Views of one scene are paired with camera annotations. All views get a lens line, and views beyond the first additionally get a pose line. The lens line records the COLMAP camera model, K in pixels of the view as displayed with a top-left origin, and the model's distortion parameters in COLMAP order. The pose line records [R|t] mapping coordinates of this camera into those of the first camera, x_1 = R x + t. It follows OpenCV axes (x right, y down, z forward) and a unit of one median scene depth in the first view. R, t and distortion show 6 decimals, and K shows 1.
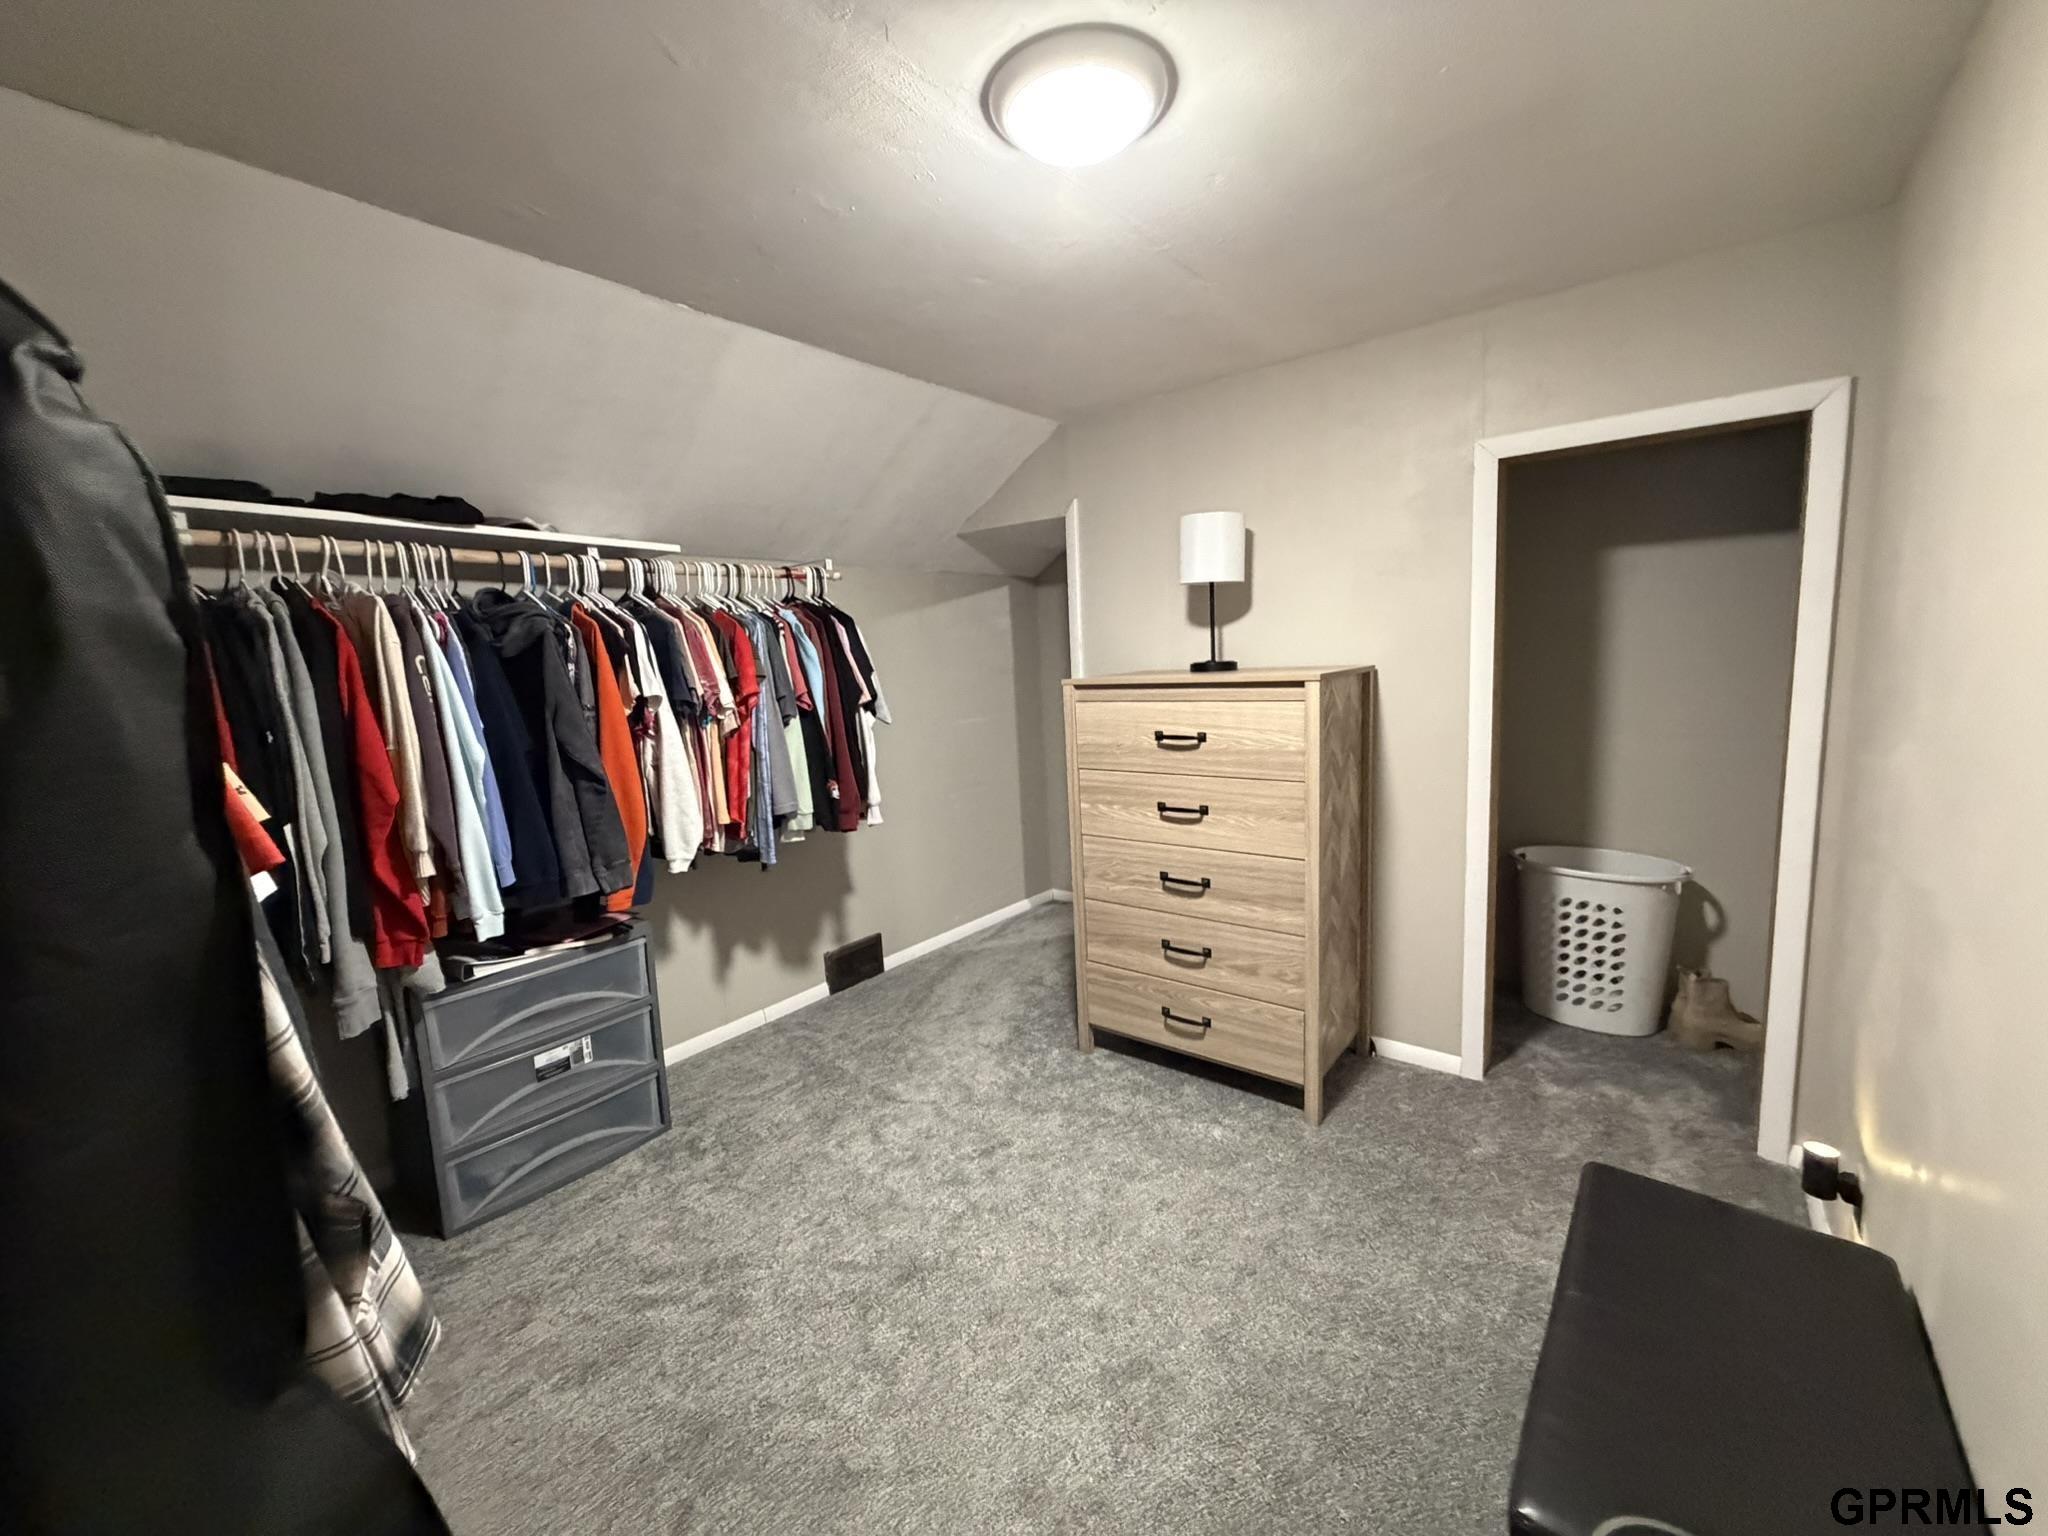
lens RADIAL K [[815.9, 0, 1026.4], [0, 815.9, 762.4], [0, 0, 1]] dist [0.005041, -0.000628]
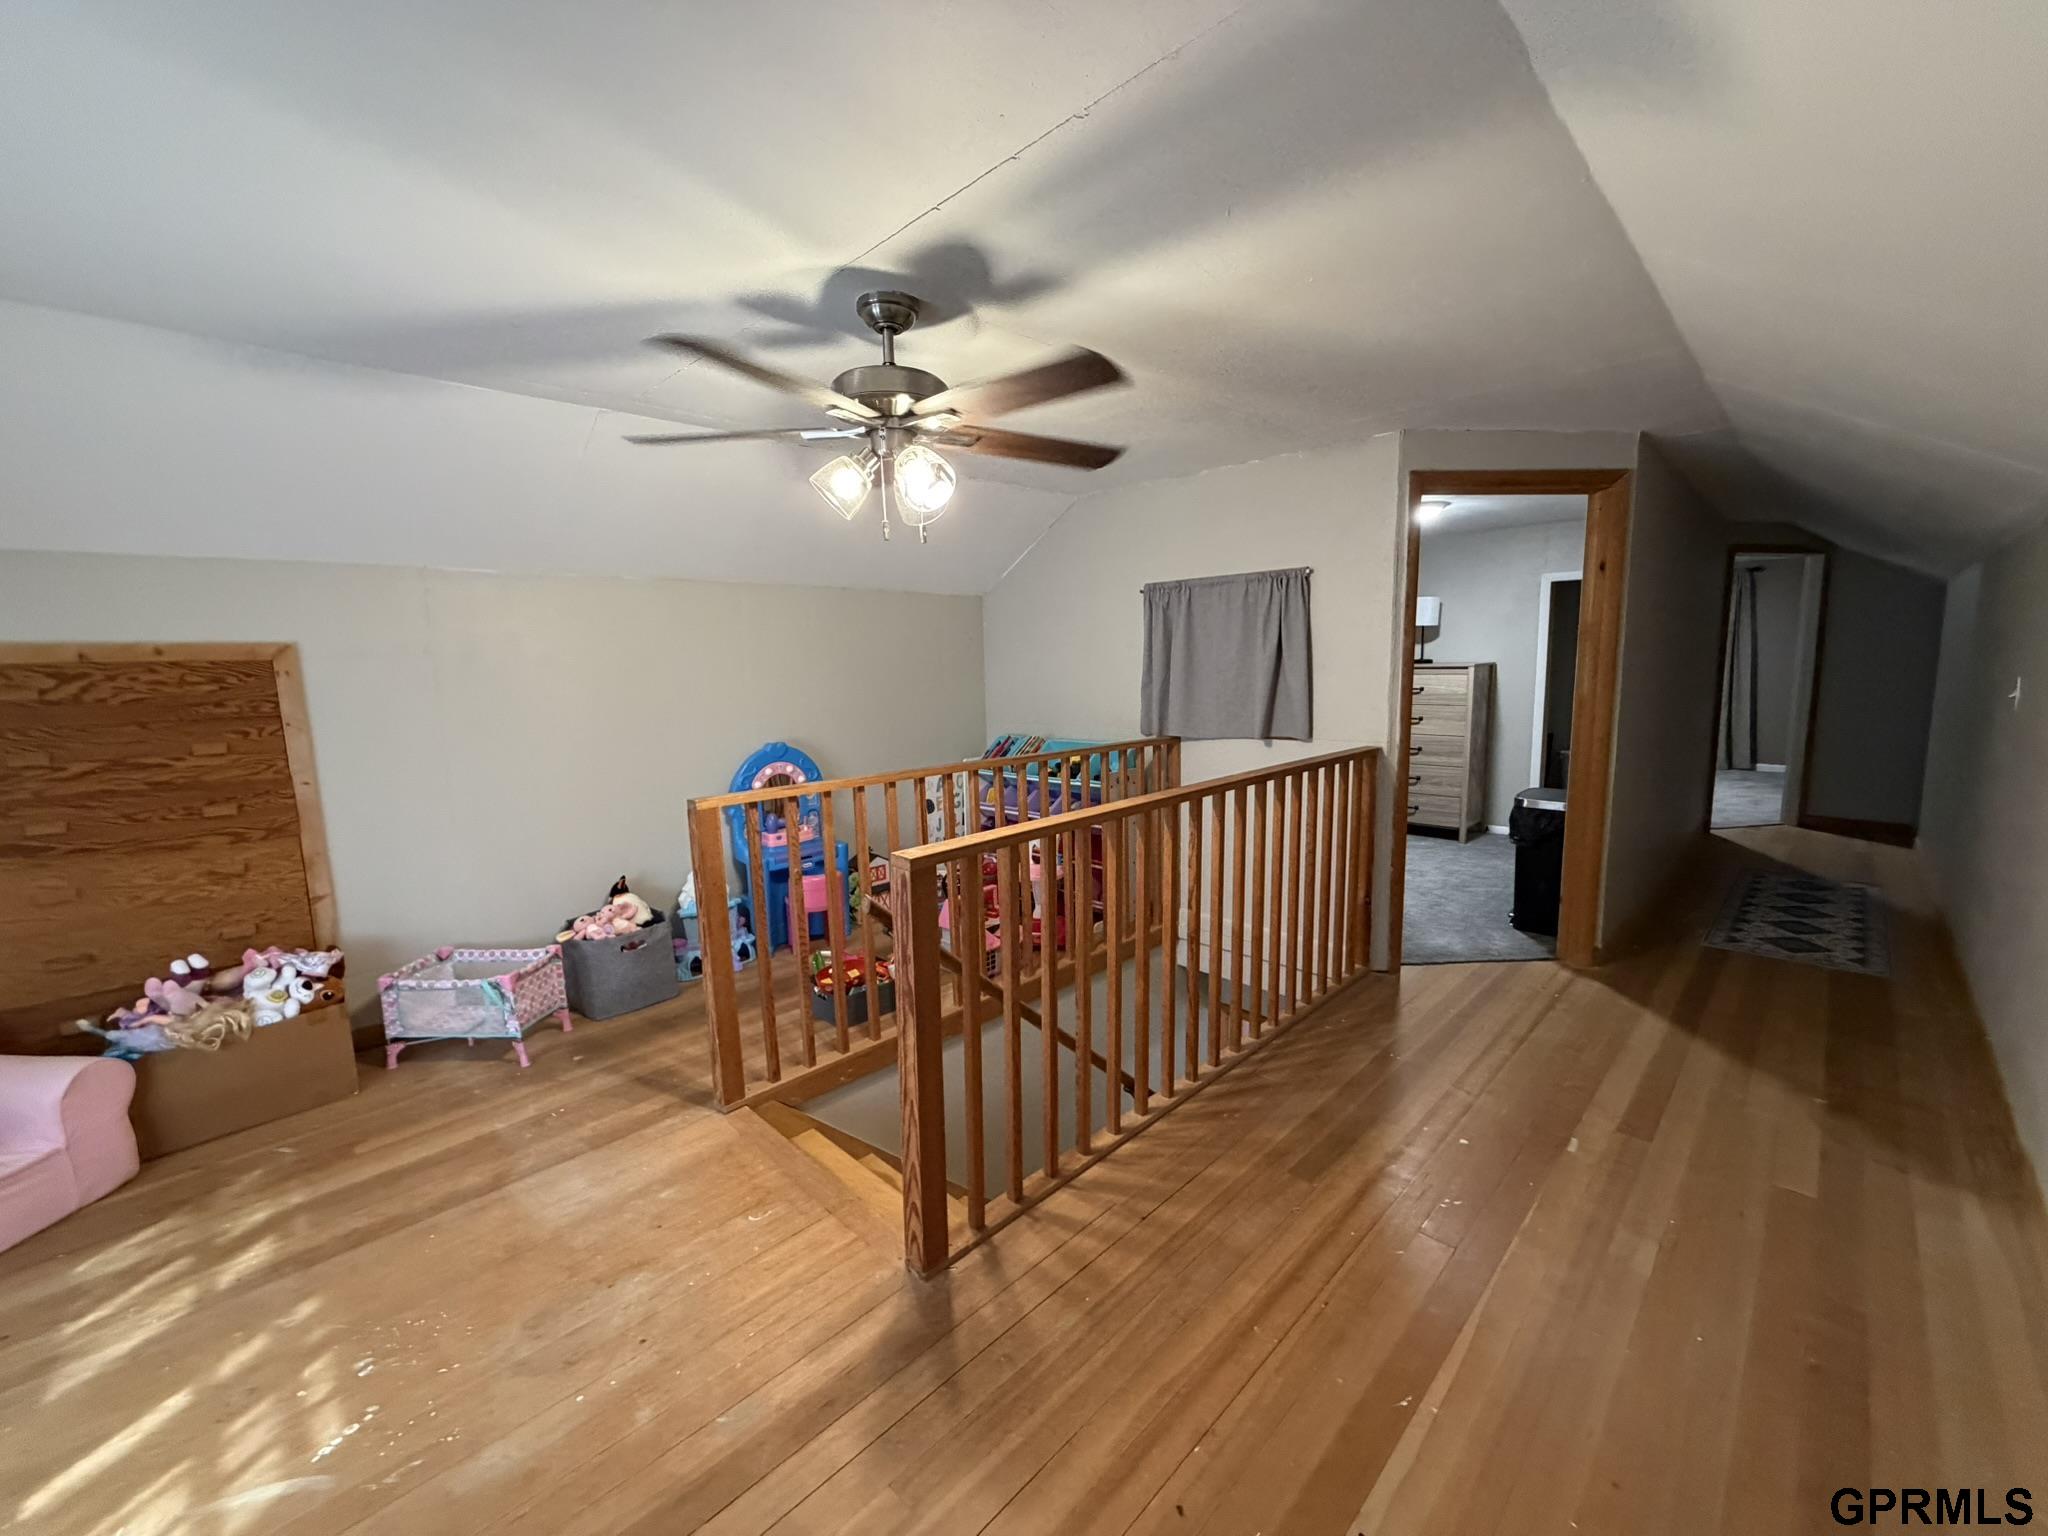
lens RADIAL K [[815.9, 0, 1020.8], [0, 815.9, 763.7], [0, 0, 1]] dist [0.005041, -0.000628]
pose [[0.994000, 0.037661, -0.102697, -0.588206], [-0.037282, 0.999289, 0.005609, 0.182486], [0.102835, -0.001747, 0.994697, -1.282268]]
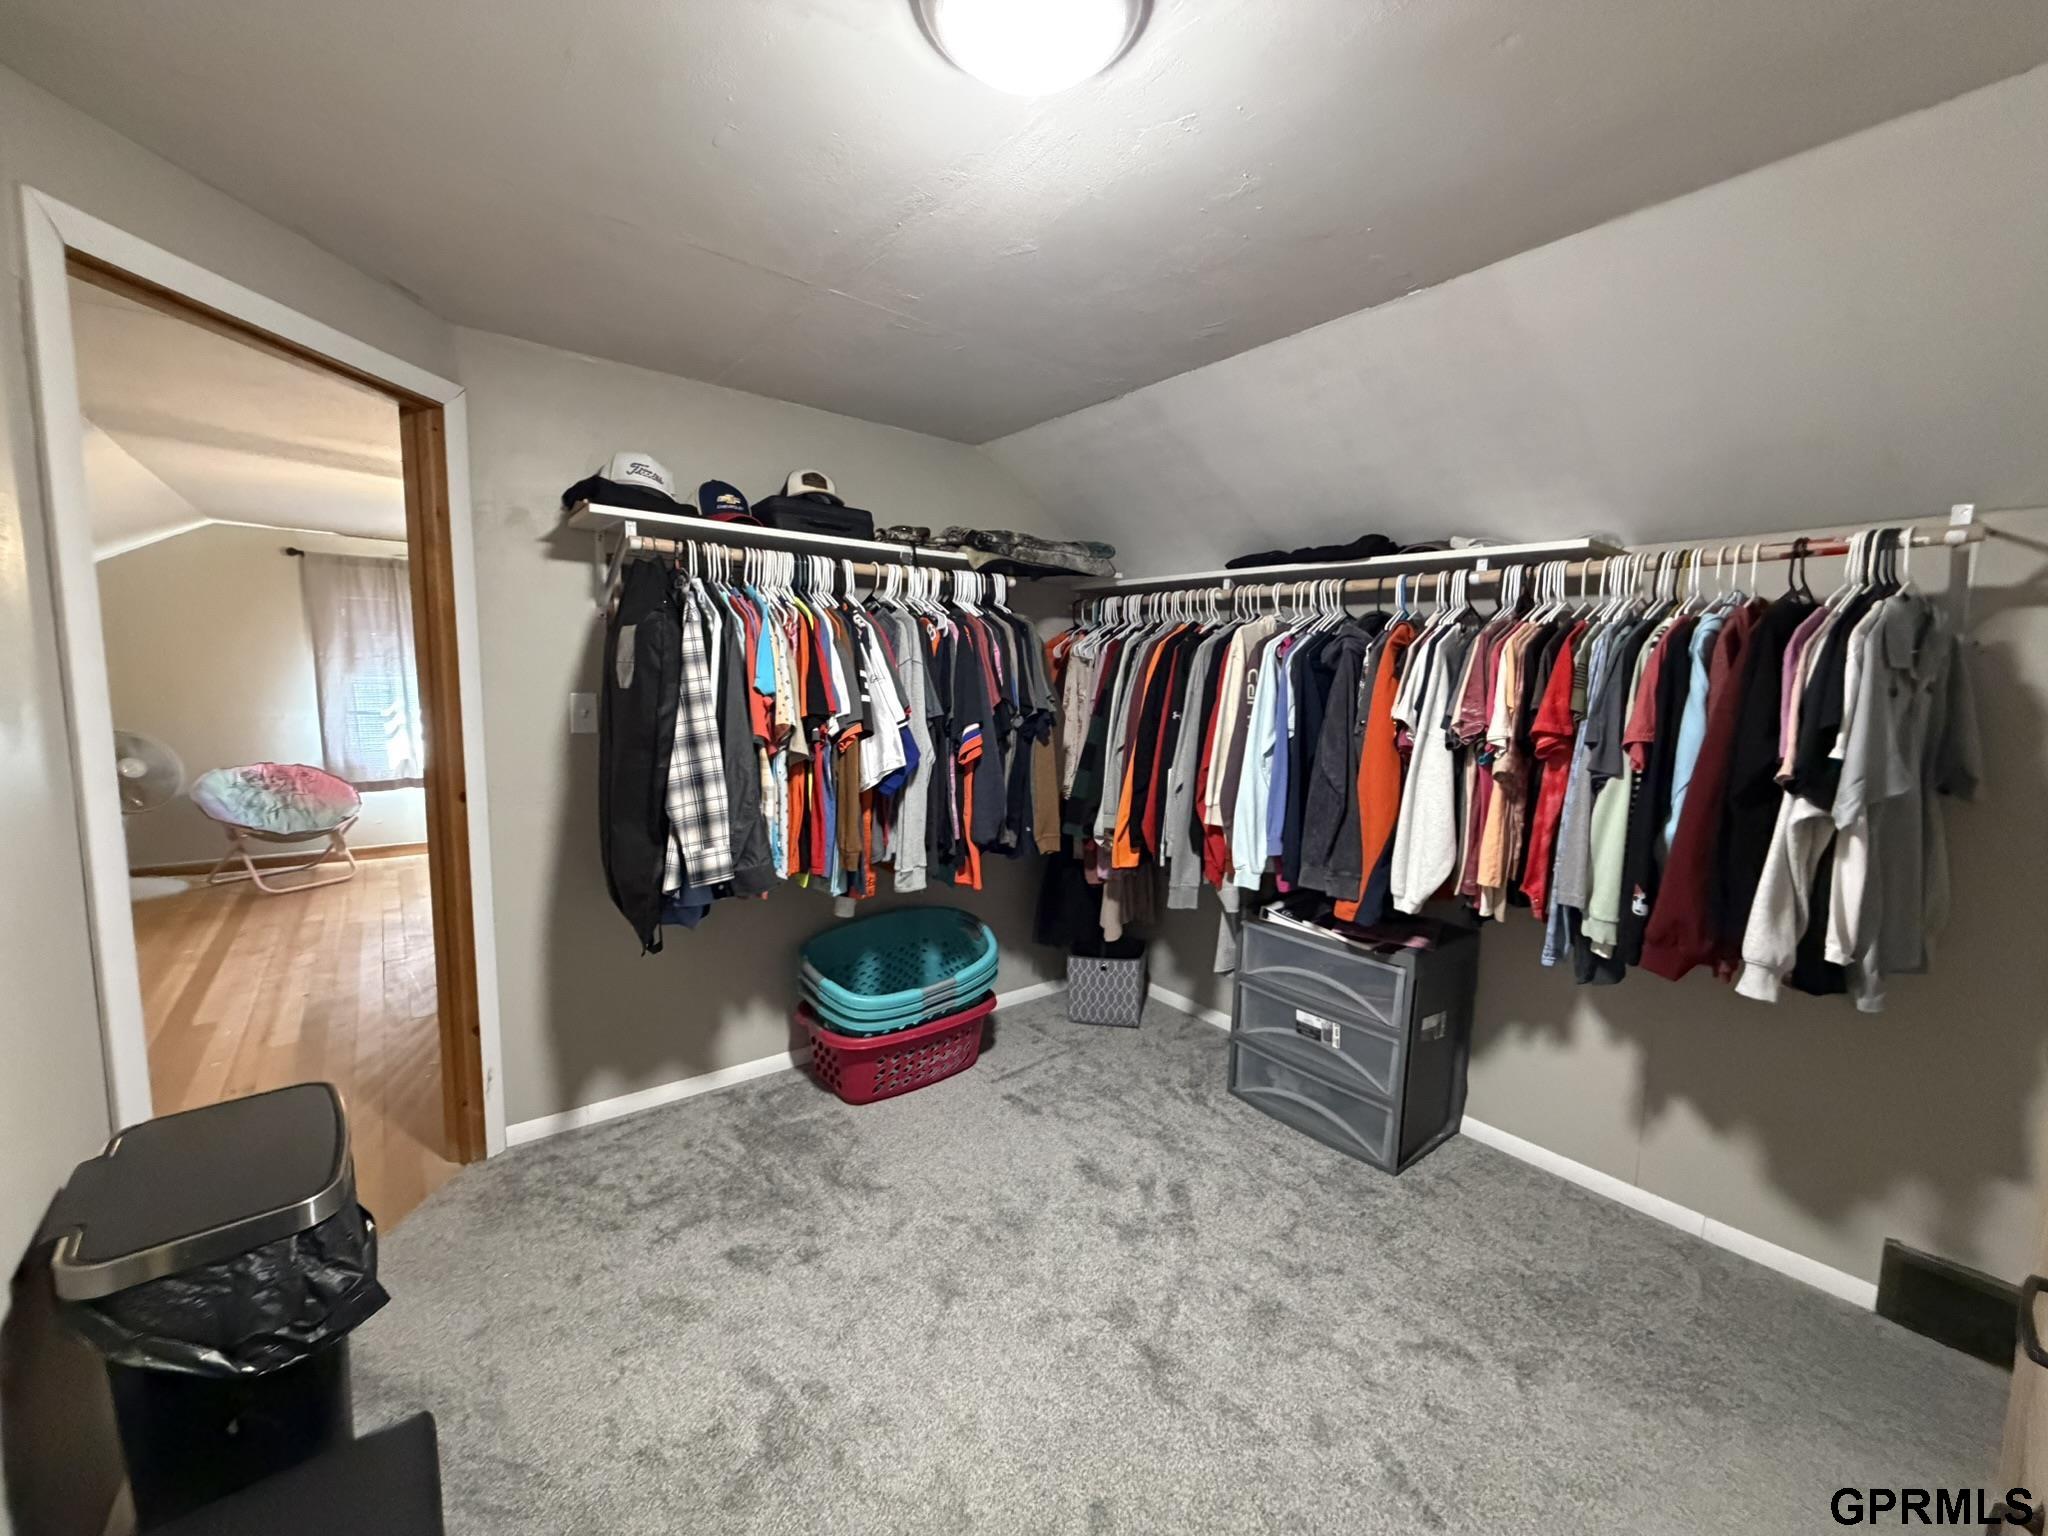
lens RADIAL K [[815.9, 0, 1021.6], [0, 815.9, 775.2], [0, 0, 1]] dist [0.005041, -0.000628]
pose [[-0.226729, 0.155671, -0.961437, 0.583139], [-0.141168, 0.971467, 0.190585, -0.141115], [0.963673, 0.178935, -0.198284, 0.804914]]
